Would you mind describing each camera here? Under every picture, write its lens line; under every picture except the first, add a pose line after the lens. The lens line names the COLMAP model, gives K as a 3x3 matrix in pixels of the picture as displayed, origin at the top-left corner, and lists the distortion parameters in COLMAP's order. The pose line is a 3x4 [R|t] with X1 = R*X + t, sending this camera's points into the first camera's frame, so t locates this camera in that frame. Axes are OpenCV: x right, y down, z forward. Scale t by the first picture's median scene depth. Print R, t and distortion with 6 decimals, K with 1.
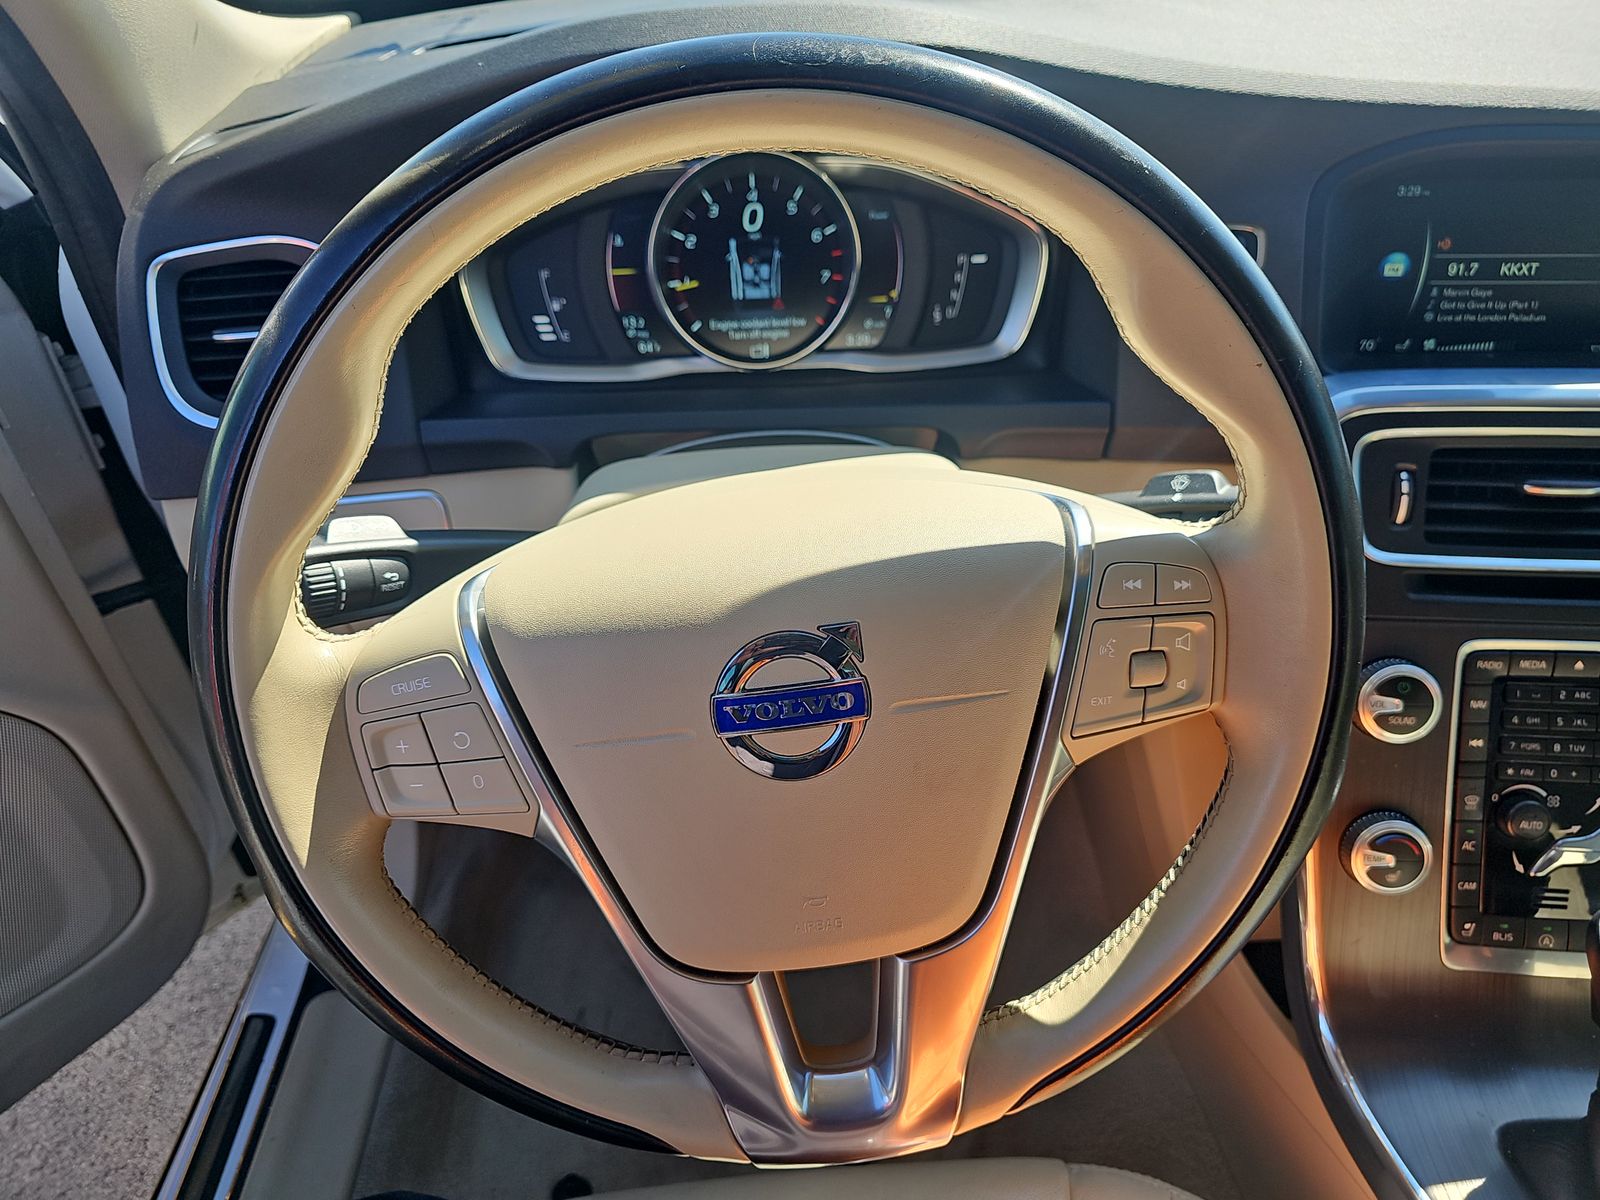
lens RADIAL K [[1104.1, 0, 796.0], [0, 1104.1, 594.5], [0, 0, 1]] dist [0.005362, -0.002587]
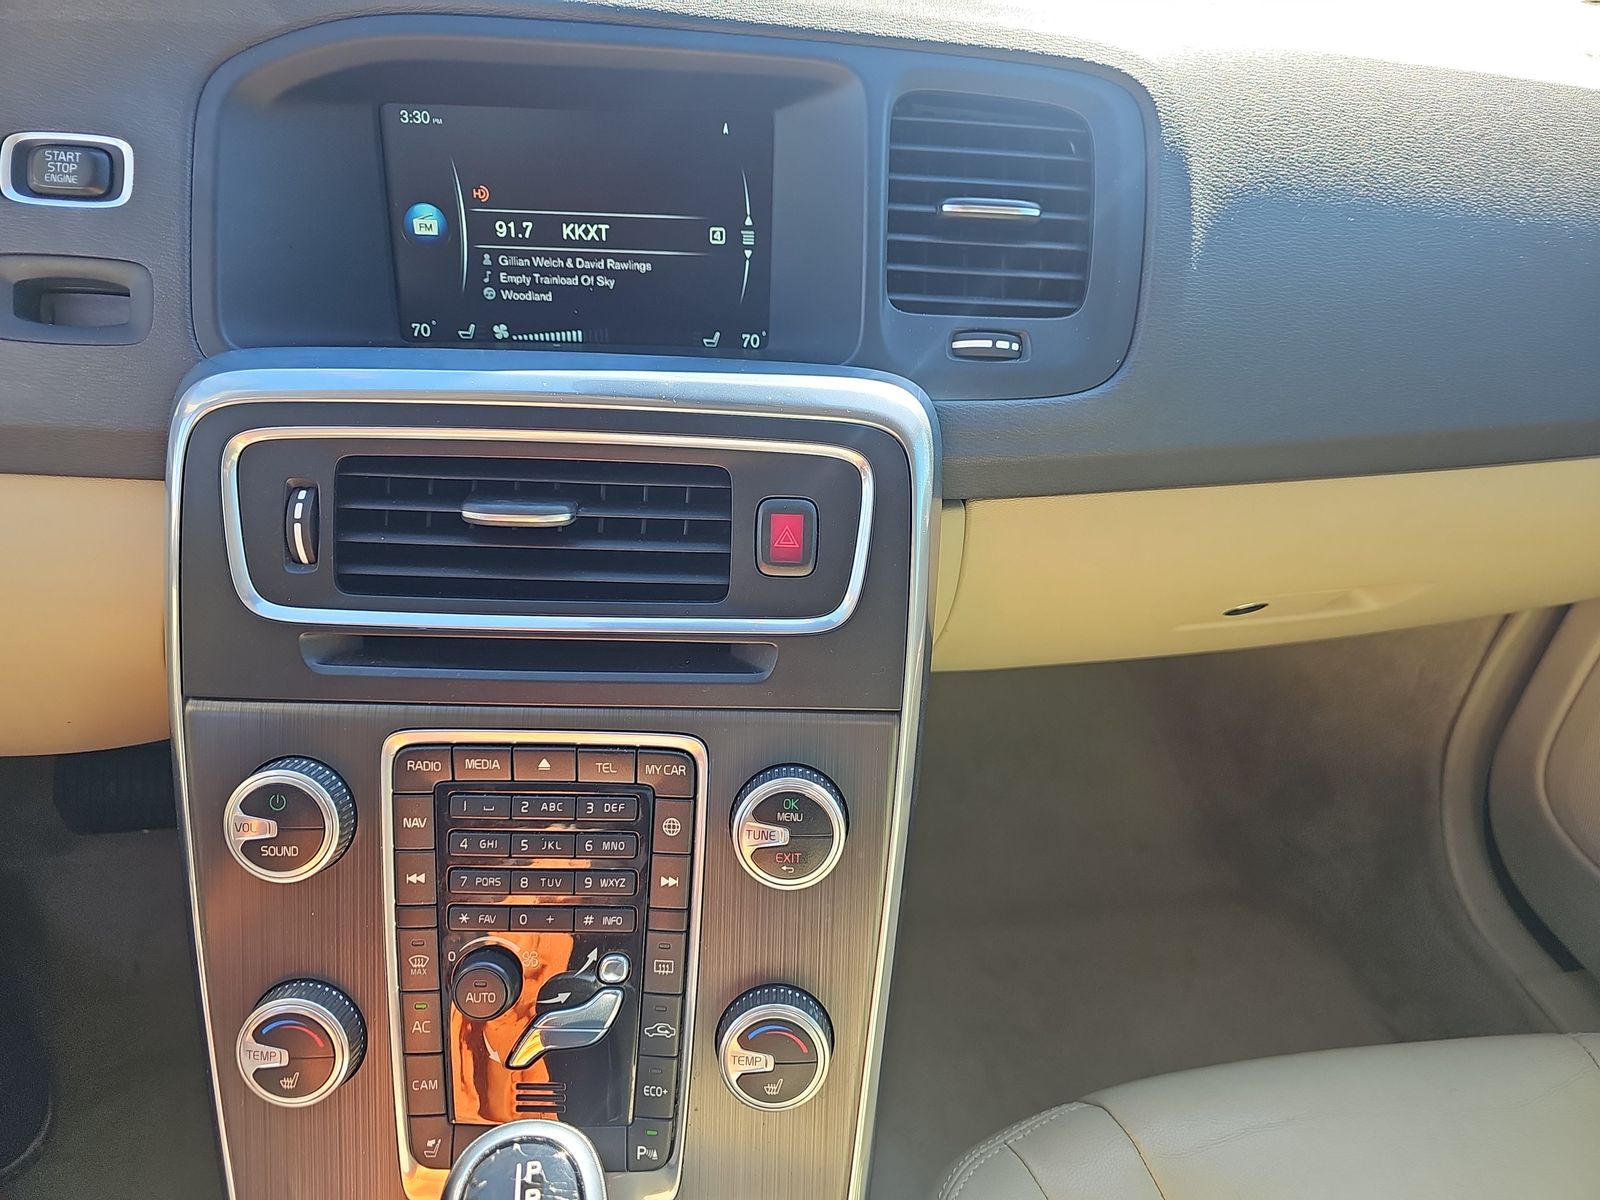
lens RADIAL K [[1104.1, 0, 802.0], [0, 1104.1, 604.0], [0, 0, 1]] dist [0.005362, -0.002587]
pose [[0.990708, 0.002195, 0.135990, 0.757425], [0.005129, 0.998556, -0.053480, 0.000318], [-0.135911, 0.053681, 0.989266, 0.269041]]
